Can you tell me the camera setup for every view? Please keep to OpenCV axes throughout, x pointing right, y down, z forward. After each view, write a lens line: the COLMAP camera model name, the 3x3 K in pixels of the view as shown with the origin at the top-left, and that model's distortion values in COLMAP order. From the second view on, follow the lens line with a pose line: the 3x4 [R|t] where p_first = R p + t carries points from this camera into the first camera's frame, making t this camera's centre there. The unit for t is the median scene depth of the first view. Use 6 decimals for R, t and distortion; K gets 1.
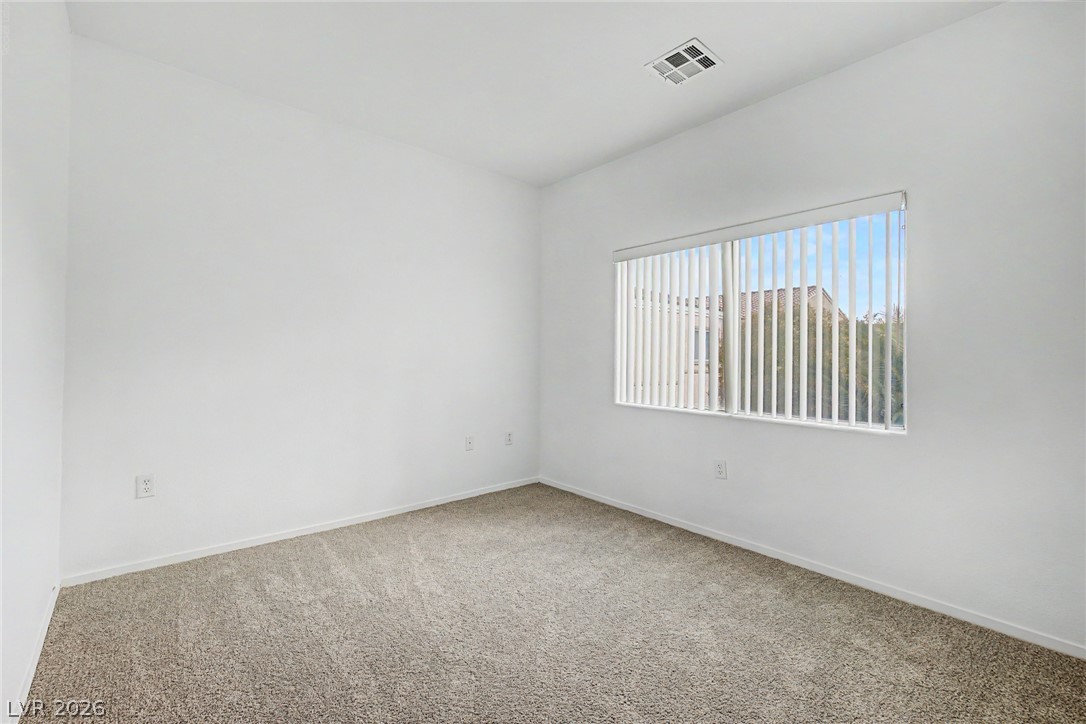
lens RADIAL K [[457.7, 0, 539.5], [0, 457.7, 355.8], [0, 0, 1]] dist [0.000869, -0.000559]
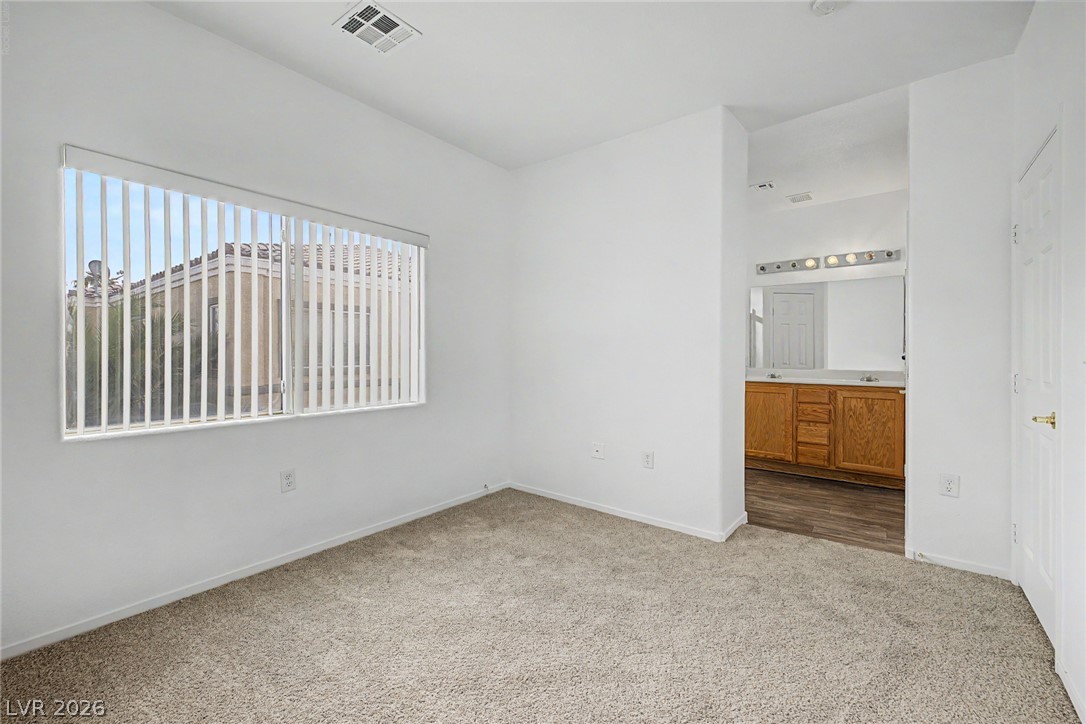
lens RADIAL K [[457.7, 0, 539.5], [0, 457.7, 355.8], [0, 0, 1]] dist [0.000869, -0.000559]
pose [[-0.189378, -0.010534, 0.981848, -0.476469], [-0.004062, 0.999942, 0.009945, 0.004257], [-0.981896, -0.002105, -0.189410, 0.626674]]
